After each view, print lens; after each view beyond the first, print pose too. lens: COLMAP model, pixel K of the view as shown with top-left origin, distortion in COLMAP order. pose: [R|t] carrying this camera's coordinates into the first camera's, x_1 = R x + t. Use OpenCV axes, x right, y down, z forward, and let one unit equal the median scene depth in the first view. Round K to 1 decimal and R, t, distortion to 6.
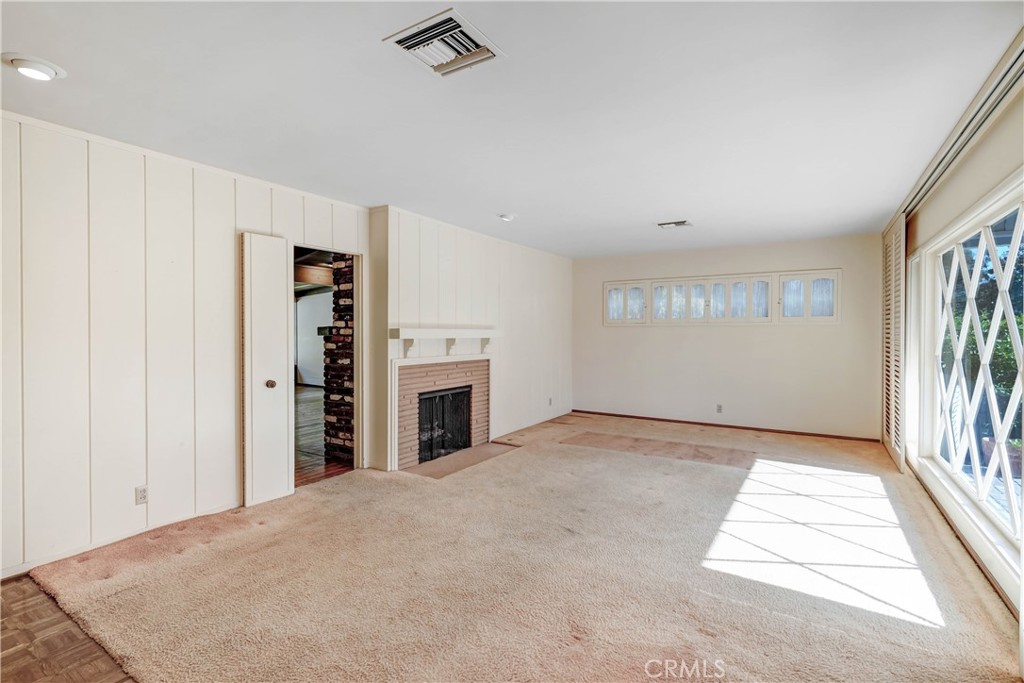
lens RADIAL K [[471.4, 0, 509.8], [0, 471.4, 337.2], [0, 0, 1]] dist [-0.013211, 0.002011]
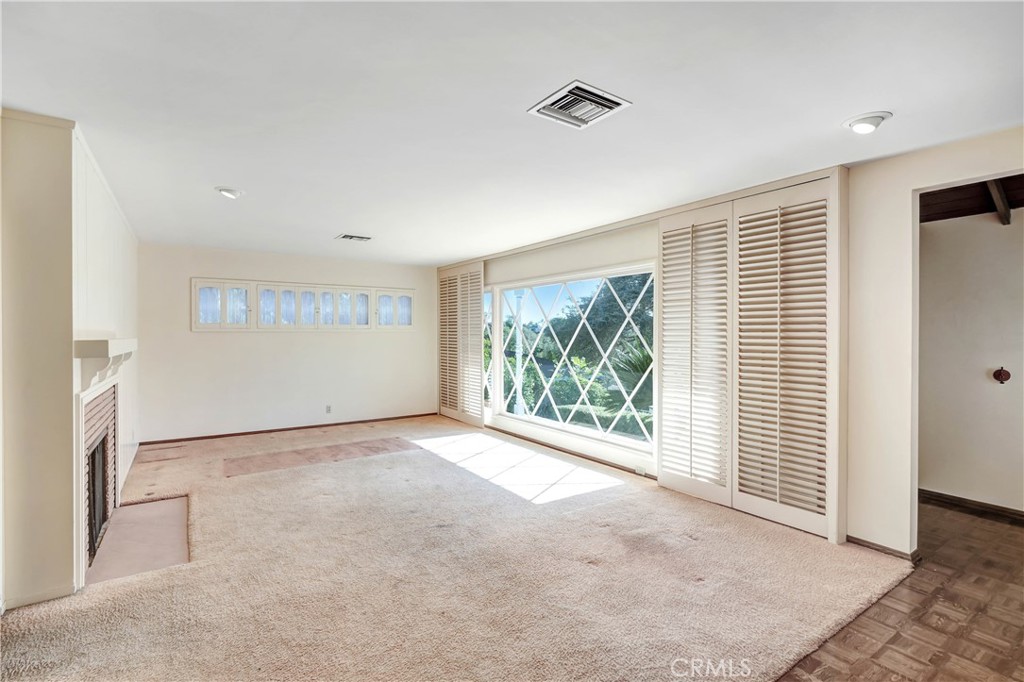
lens RADIAL K [[471.4, 0, 507.4], [0, 471.4, 337.7], [0, 0, 1]] dist [-0.013211, 0.002011]
pose [[0.396619, -0.009087, 0.917938, -0.636837], [0.010347, 0.999932, 0.005428, -0.021060], [-0.917925, 0.007345, 0.396686, 0.340834]]
